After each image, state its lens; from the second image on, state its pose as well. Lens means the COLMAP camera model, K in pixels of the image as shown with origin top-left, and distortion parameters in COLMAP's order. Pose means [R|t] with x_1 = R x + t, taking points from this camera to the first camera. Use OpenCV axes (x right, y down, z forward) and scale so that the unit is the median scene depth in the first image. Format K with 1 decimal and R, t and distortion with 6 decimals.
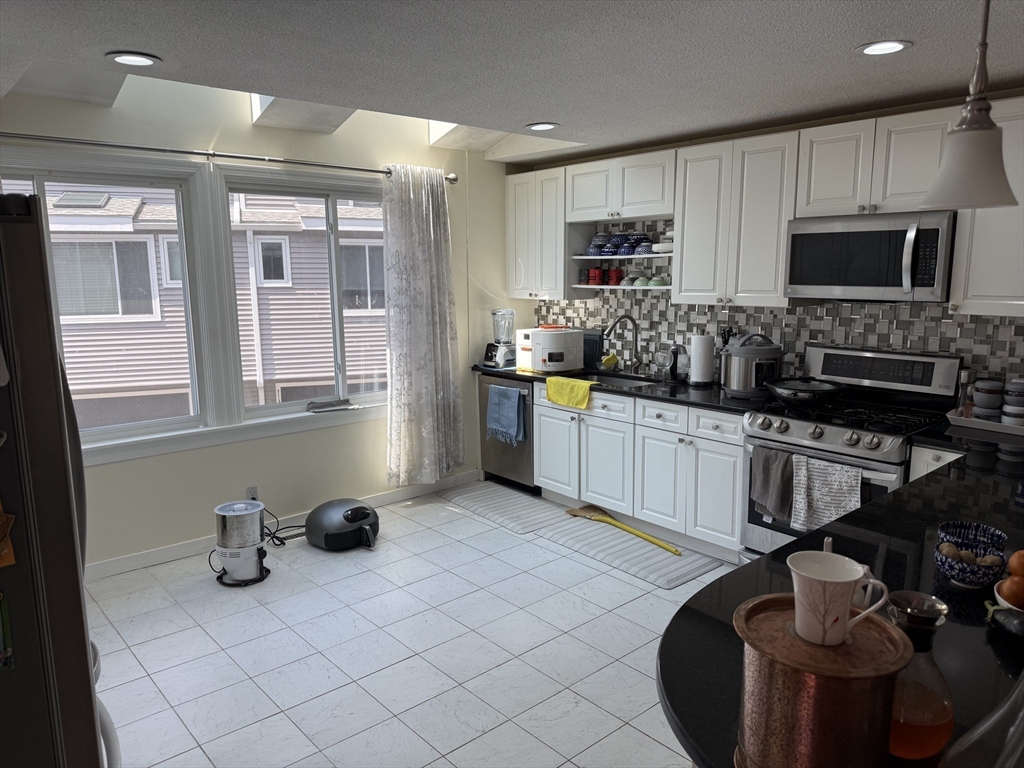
lens RADIAL K [[715.8, 0, 518.8], [0, 715.8, 394.7], [0, 0, 1]] dist [0.056409, -0.058612]
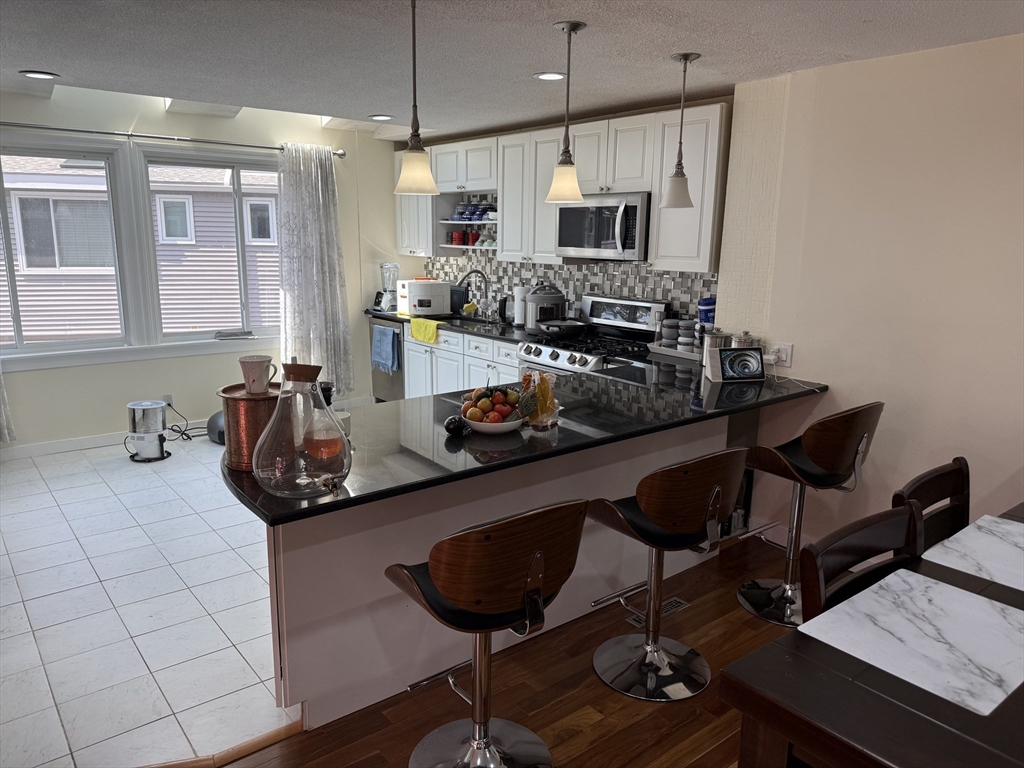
lens RADIAL K [[715.8, 0, 513.8], [0, 715.8, 391.4], [0, 0, 1]] dist [0.056409, -0.058612]
pose [[0.998853, 0.032058, -0.035569, 0.281863], [-0.030649, 0.998750, 0.039487, 0.050293], [0.036790, -0.038351, 0.998587, -0.255211]]
